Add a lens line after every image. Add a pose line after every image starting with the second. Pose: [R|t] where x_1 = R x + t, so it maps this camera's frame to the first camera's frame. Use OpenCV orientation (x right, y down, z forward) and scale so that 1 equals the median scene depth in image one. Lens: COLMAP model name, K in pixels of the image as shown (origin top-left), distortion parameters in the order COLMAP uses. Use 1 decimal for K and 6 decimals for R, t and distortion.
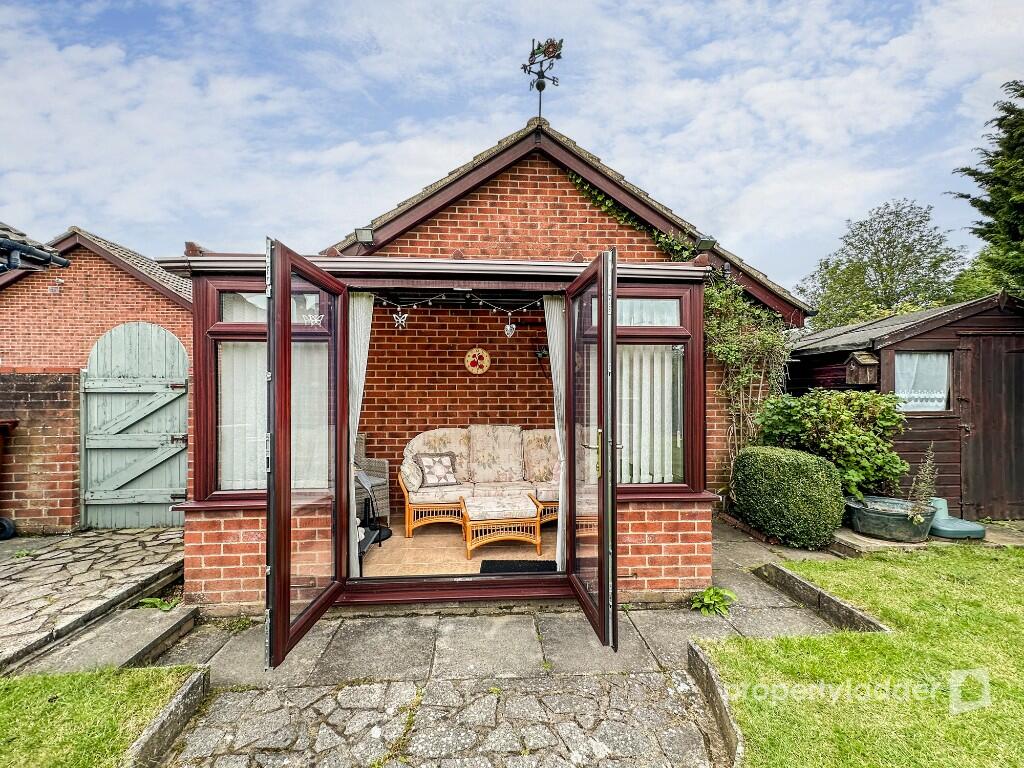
lens RADIAL K [[408.9, 0, 502.8], [0, 408.9, 399.1], [0, 0, 1]] dist [0.001282, 0.000194]
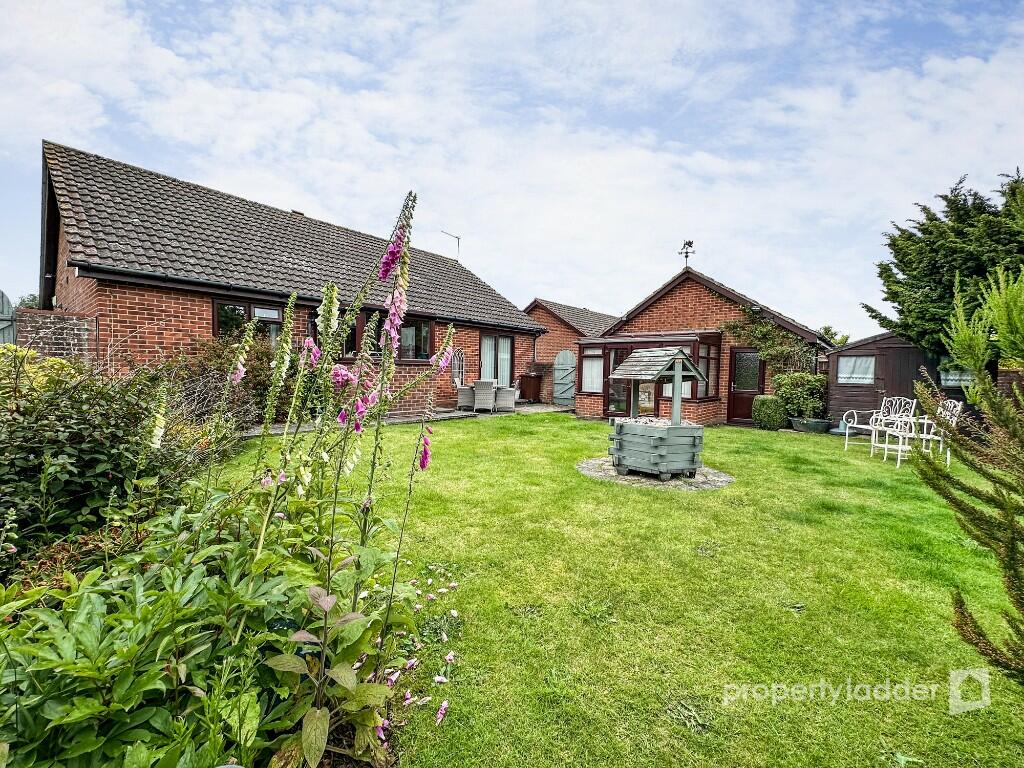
lens RADIAL K [[415.4, 0, 510.3], [0, 415.4, 380.3], [0, 0, 1]] dist [-0.000895, 0.000491]
pose [[0.709274, 0.035331, -0.704046, 1.179526], [-0.029236, 0.999358, 0.020697, 0.019926], [0.704326, 0.005903, 0.709852, -1.684178]]
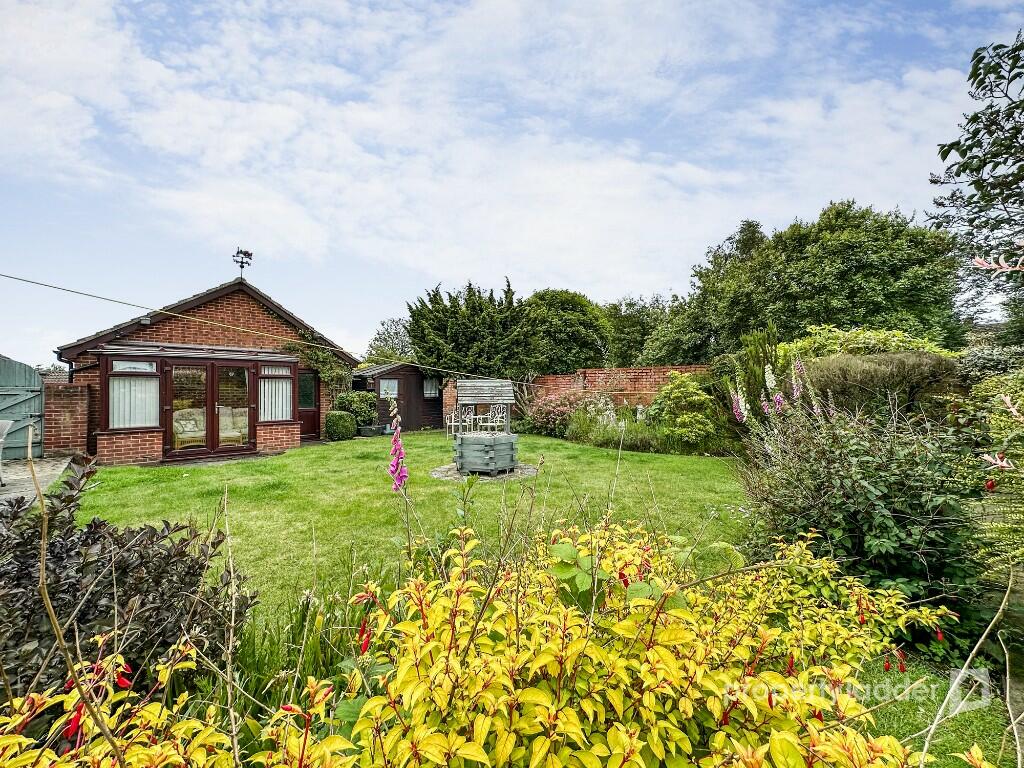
lens RADIAL K [[405.9, 0, 512.1], [0, 405.9, 387.0], [0, 0, 1]] dist [0.010527, 0.000352]
pose [[0.770793, 0.003042, 0.637079, -0.207788], [0.005390, 0.999922, -0.011295, -0.012054], [-0.637063, 0.012140, 0.770716, -1.831814]]
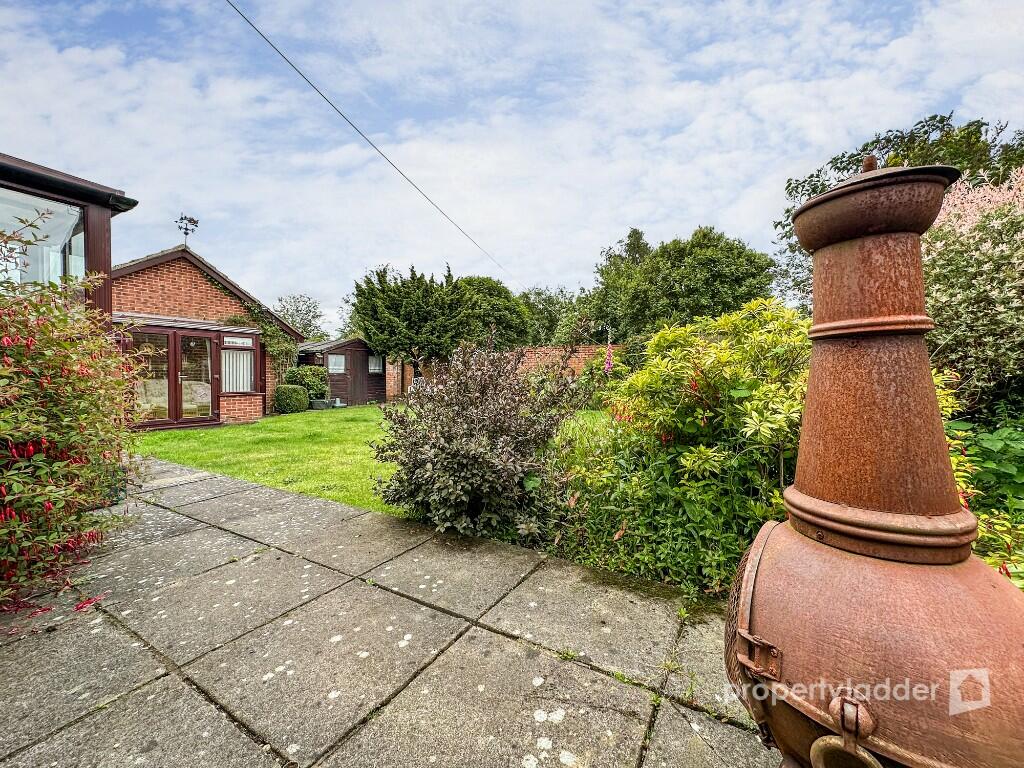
lens RADIAL K [[408.2, 0, 516.3], [0, 408.2, 376.0], [0, 0, 1]] dist [0.009634, 0.000169]
pose [[0.569457, -0.003419, 0.822014, -0.747028], [0.008305, 0.999964, -0.001594, 0.066973], [-0.821979, 0.007734, 0.569465, -1.828311]]
